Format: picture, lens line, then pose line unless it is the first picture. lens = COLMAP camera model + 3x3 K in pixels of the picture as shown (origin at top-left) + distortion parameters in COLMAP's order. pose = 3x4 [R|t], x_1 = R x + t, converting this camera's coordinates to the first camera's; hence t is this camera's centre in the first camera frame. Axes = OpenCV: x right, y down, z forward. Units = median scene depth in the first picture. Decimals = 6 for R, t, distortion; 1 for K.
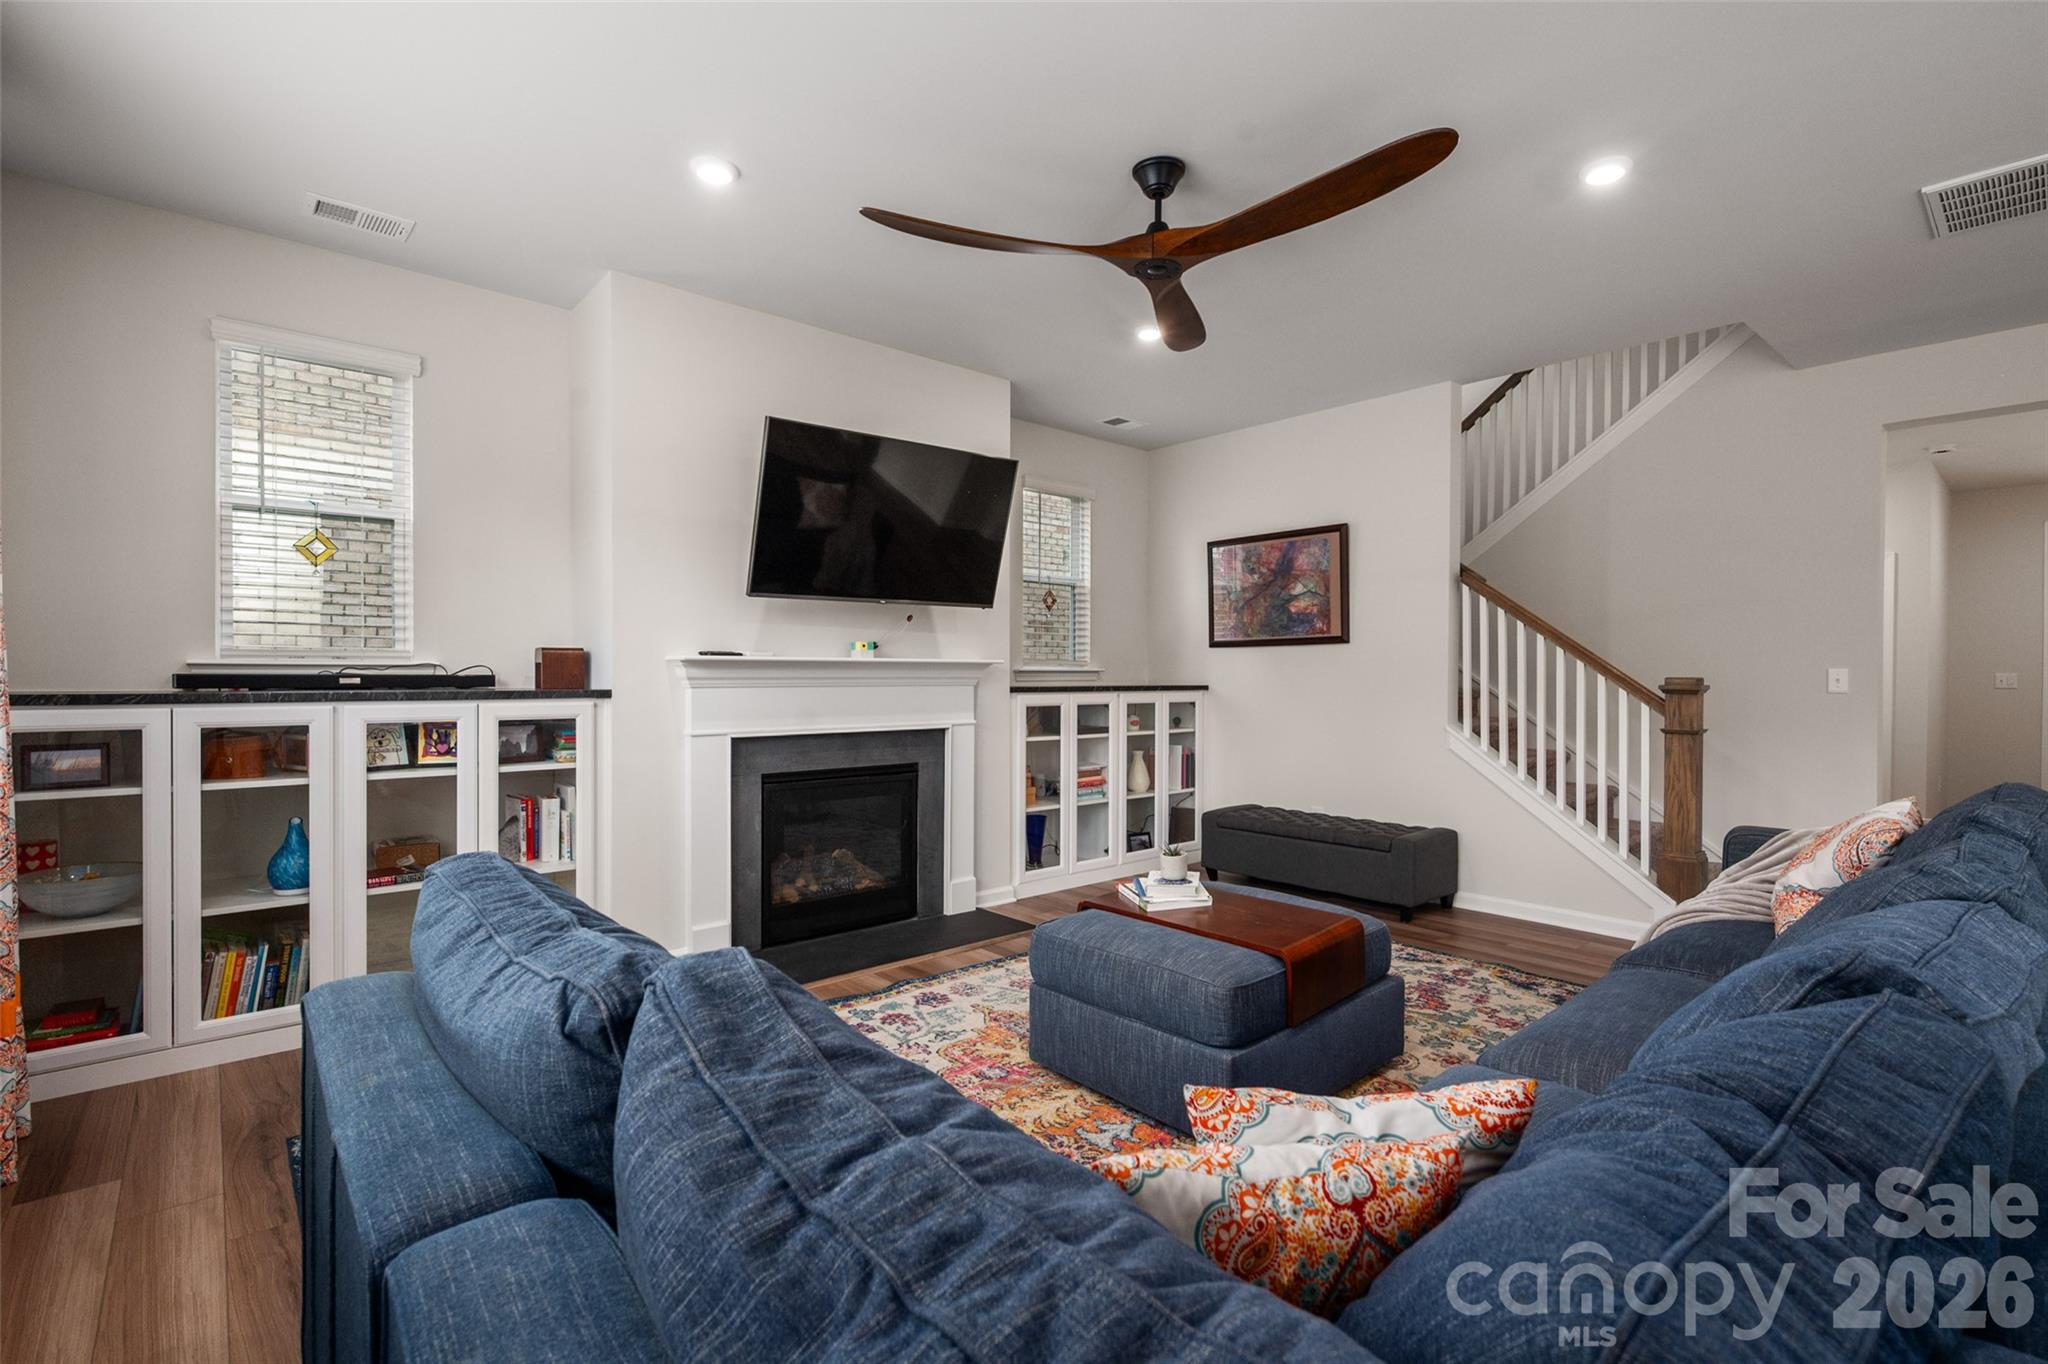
lens RADIAL K [[925.4, 0, 1024.0], [0, 925.4, 682.0], [0, 0, 1]] dist [-0.003177, -0.000204]
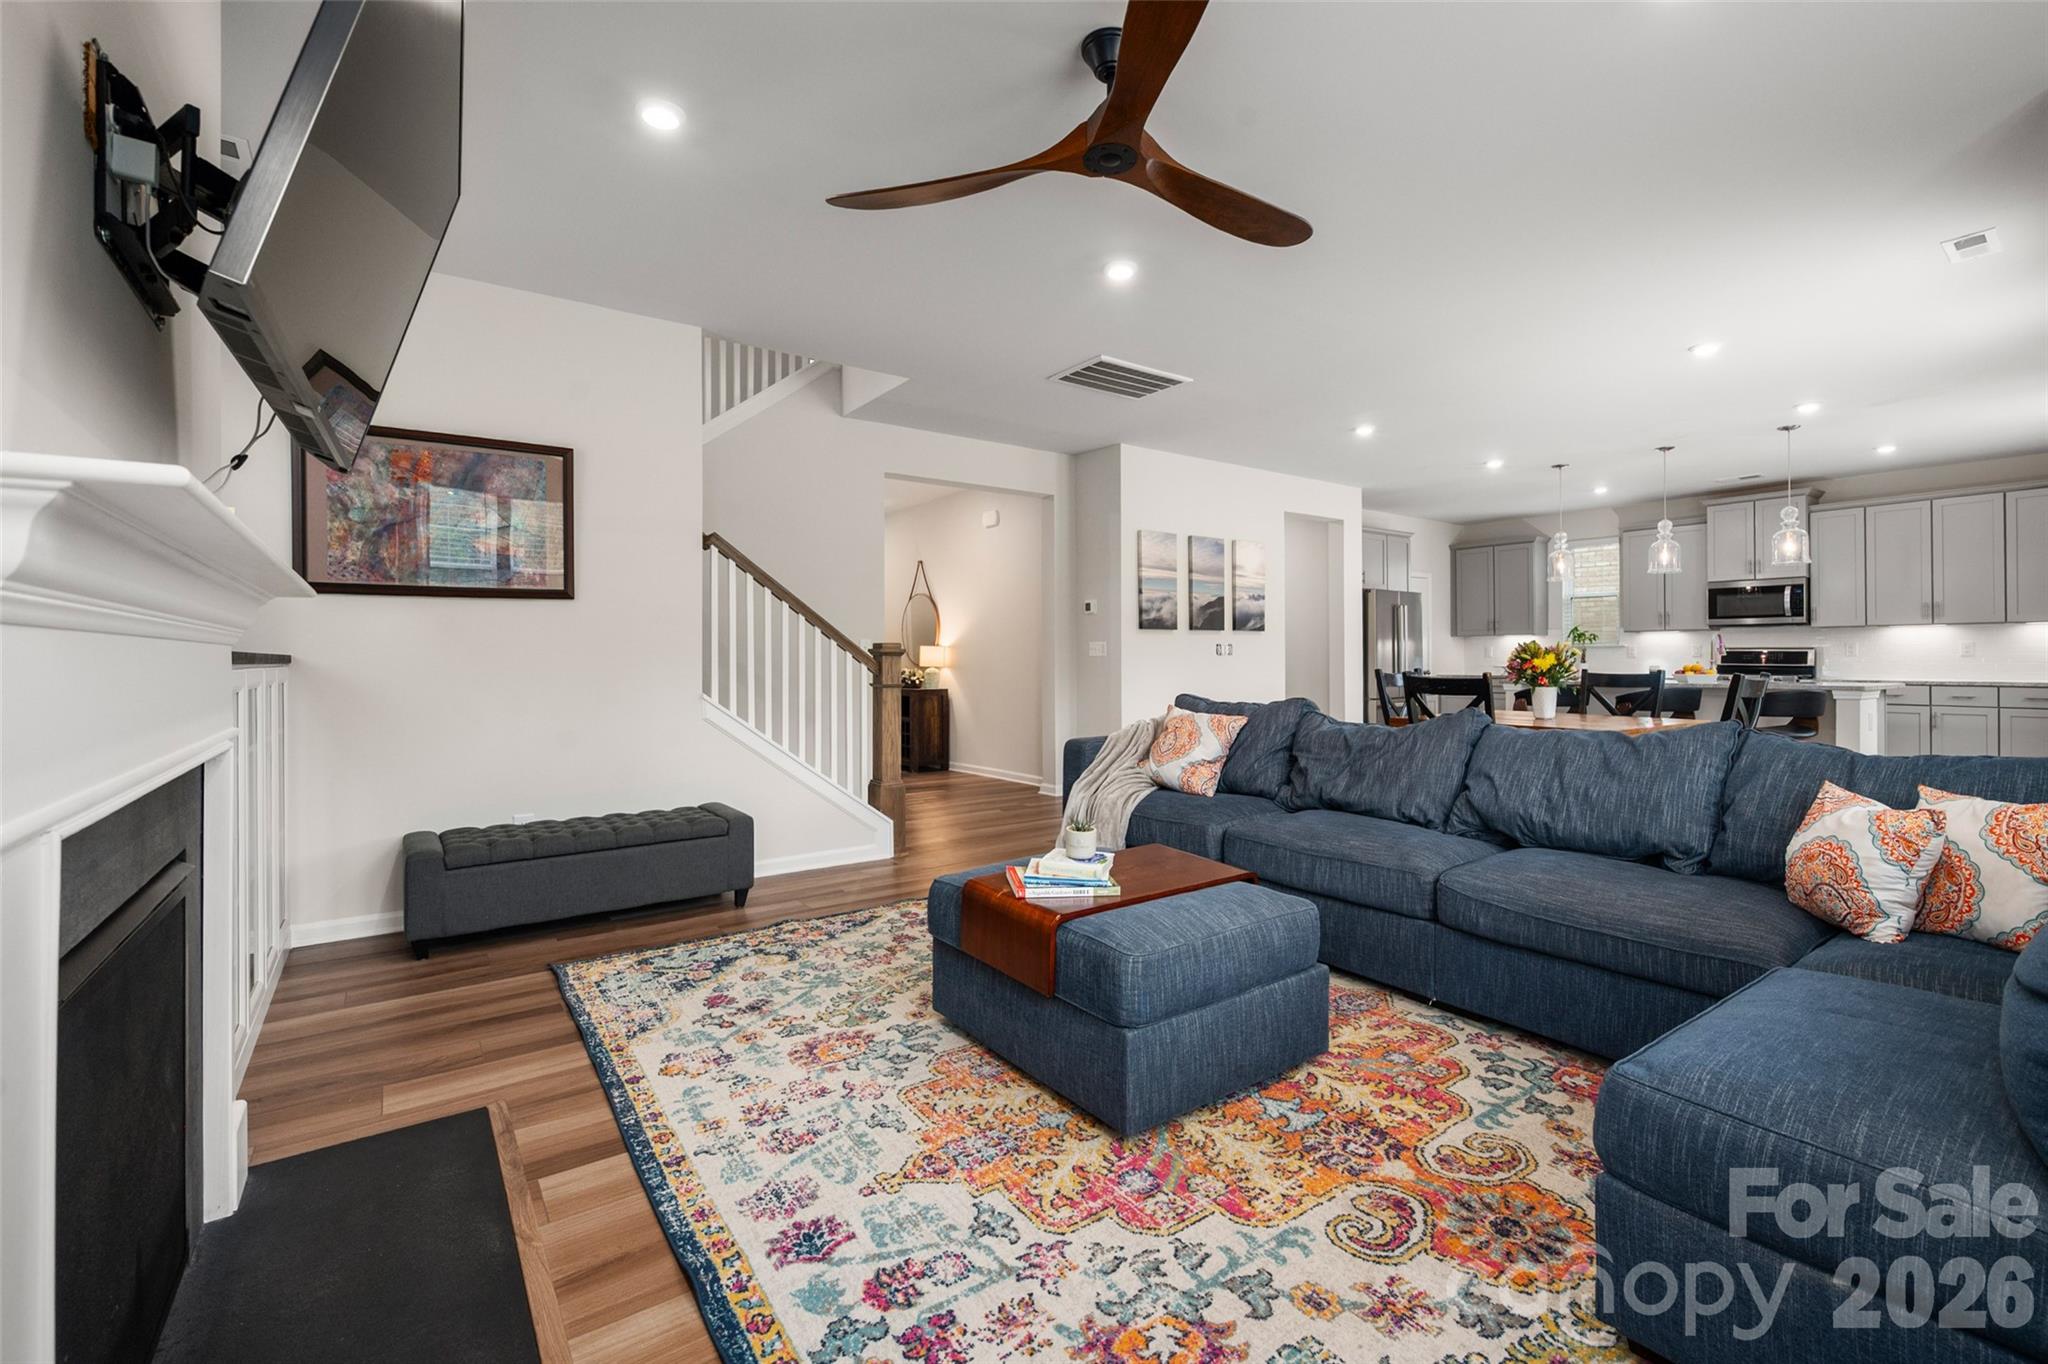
lens RADIAL K [[891.9, 0, 1030.8], [0, 891.9, 655.9], [0, 0, 1]] dist [0.001890, -0.000037]
pose [[0.096859, -0.002868, 0.995294, -0.531431], [0.013822, 0.999903, 0.001536, 0.015968], [-0.995202, 0.013608, 0.096890, 0.751991]]
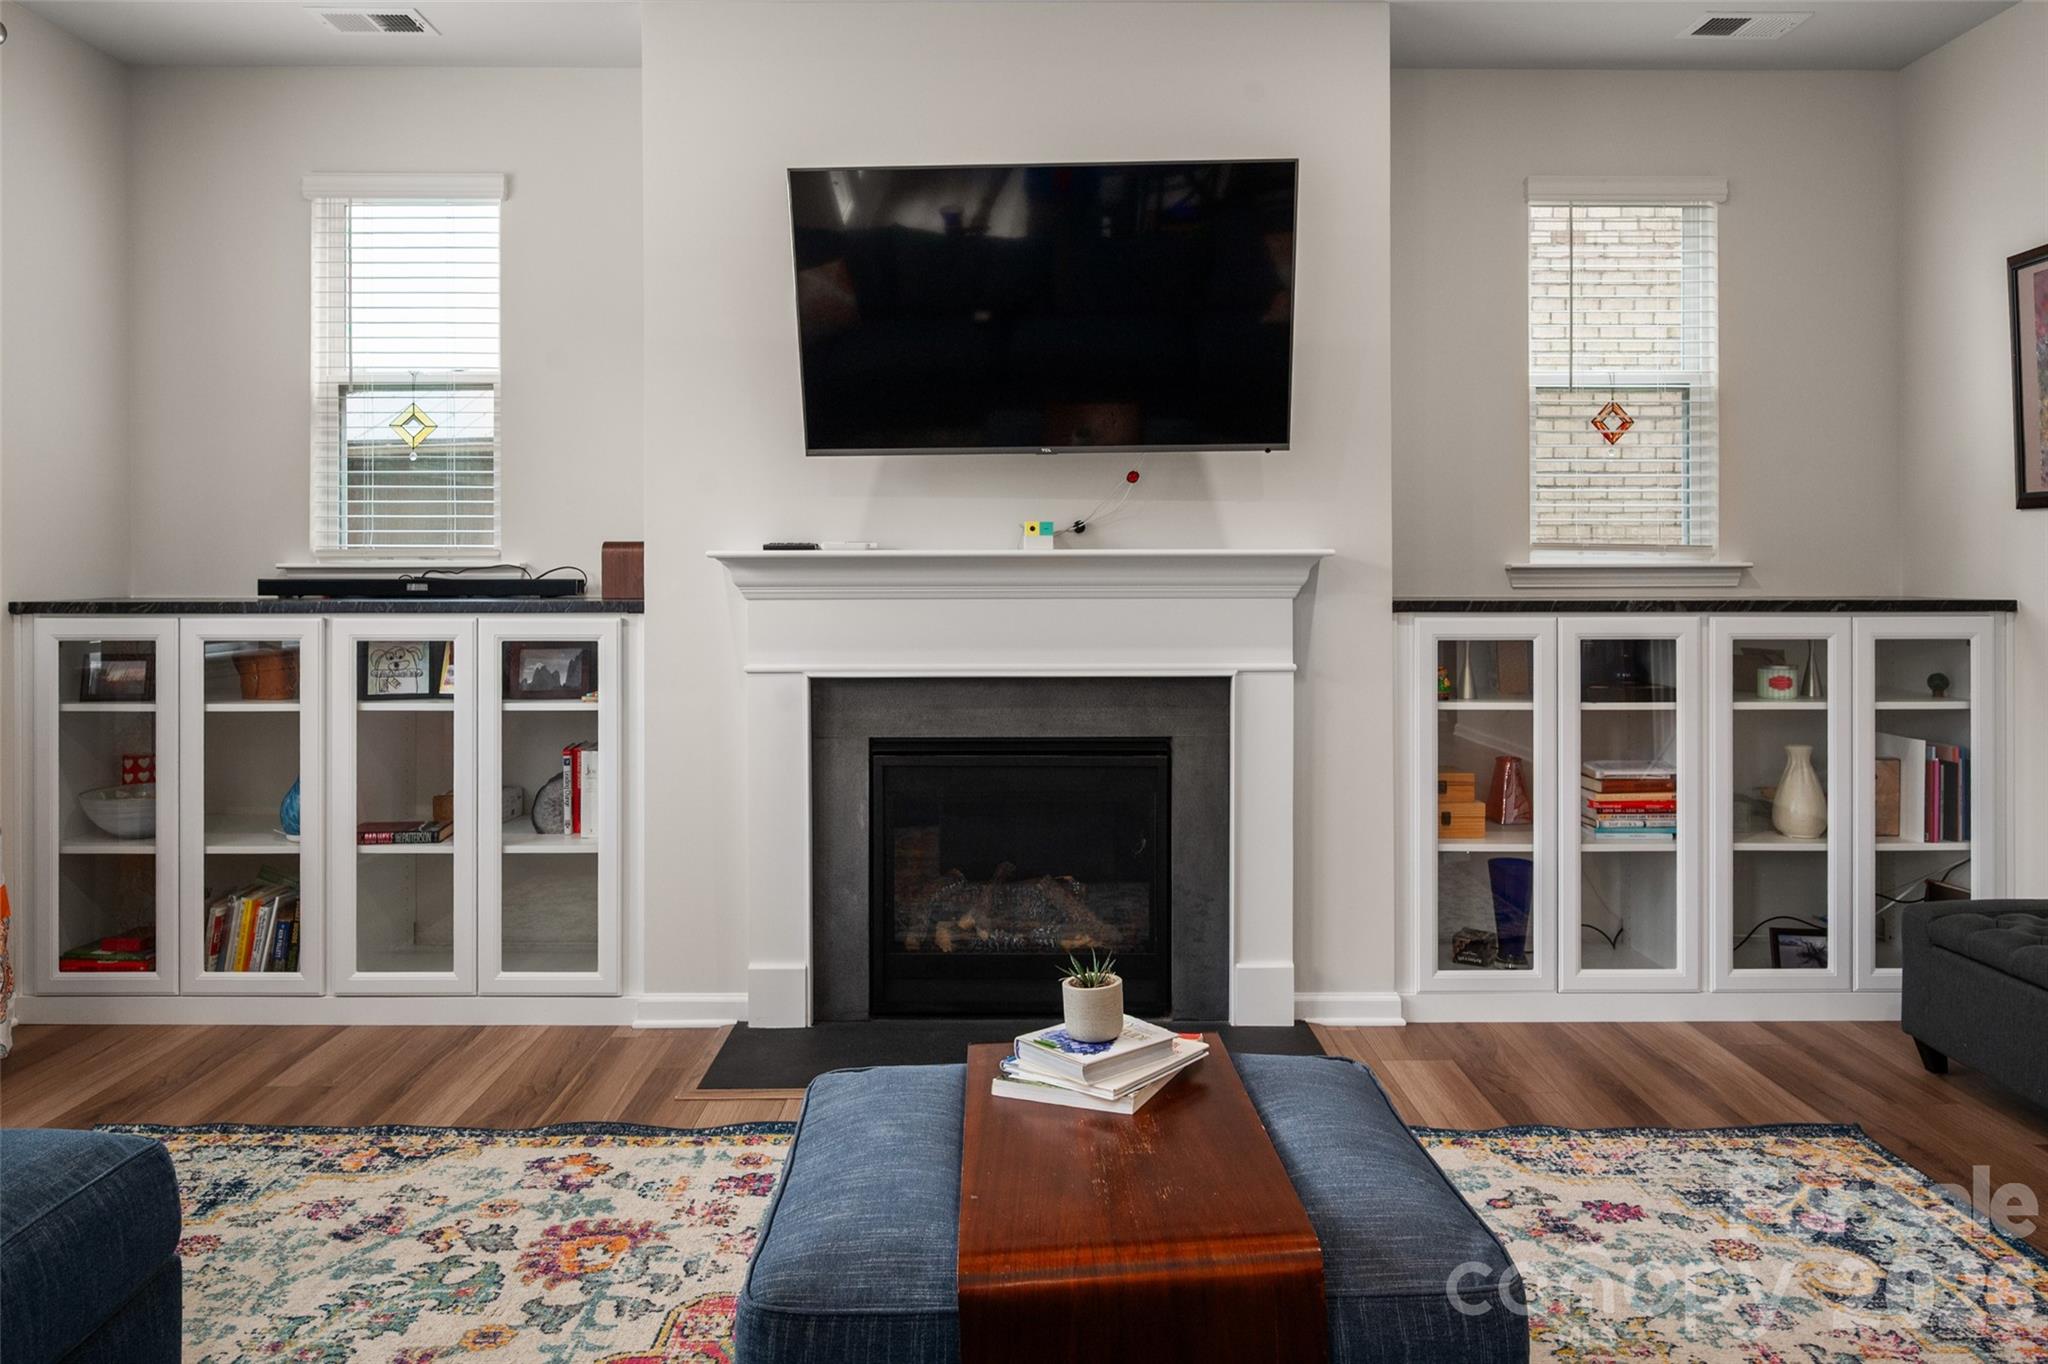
lens RADIAL K [[1457.5, 0, 1026.9], [0, 1457.5, 565.0], [0, 0, 1]] dist [-0.004106, -0.002766]
pose [[0.756073, -0.005864, -0.654461, 0.471433], [-0.001667, 0.999939, -0.010886, -0.007184], [0.654485, 0.009322, 0.756018, 0.343534]]
